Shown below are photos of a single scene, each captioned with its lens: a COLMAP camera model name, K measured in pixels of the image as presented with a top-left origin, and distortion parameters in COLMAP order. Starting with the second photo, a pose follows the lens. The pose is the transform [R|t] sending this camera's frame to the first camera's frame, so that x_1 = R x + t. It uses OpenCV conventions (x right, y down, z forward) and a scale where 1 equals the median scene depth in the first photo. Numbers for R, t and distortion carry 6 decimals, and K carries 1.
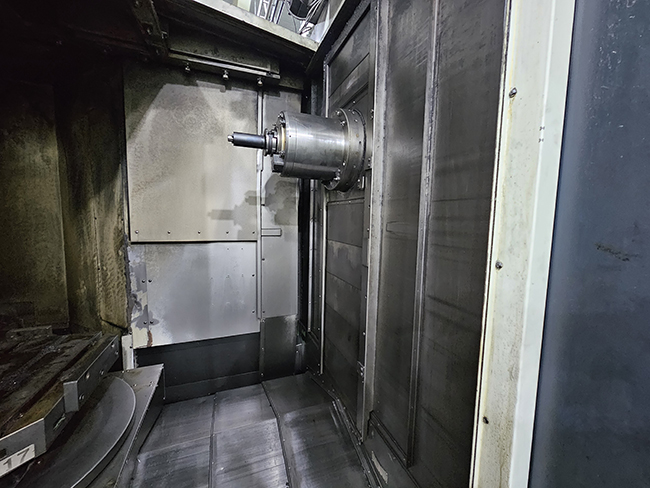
lens RADIAL K [[265.4, 0, 326.9], [0, 265.4, 243.3], [0, 0, 1]] dist [-0.000558, 0.000197]
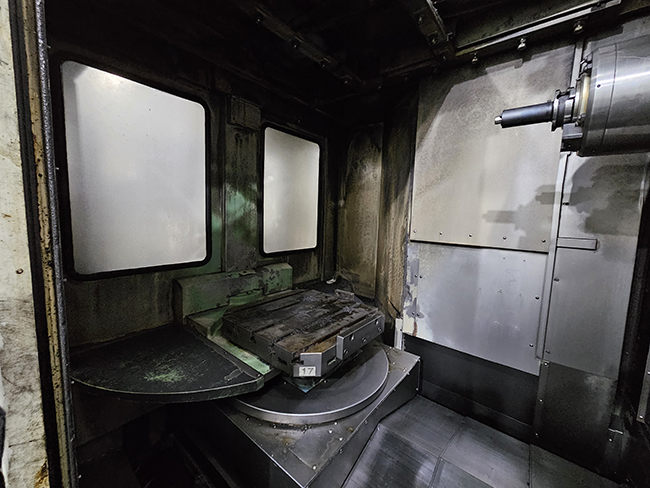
lens RADIAL K [[265.4, 0, 326.0], [0, 265.4, 241.3], [0, 0, 1]] dist [-0.000558, 0.000197]
pose [[0.499882, 0.089398, -0.861467, 0.062425], [-0.109123, 0.993233, 0.039751, -0.003664], [0.859192, 0.074135, 0.506255, 0.108783]]
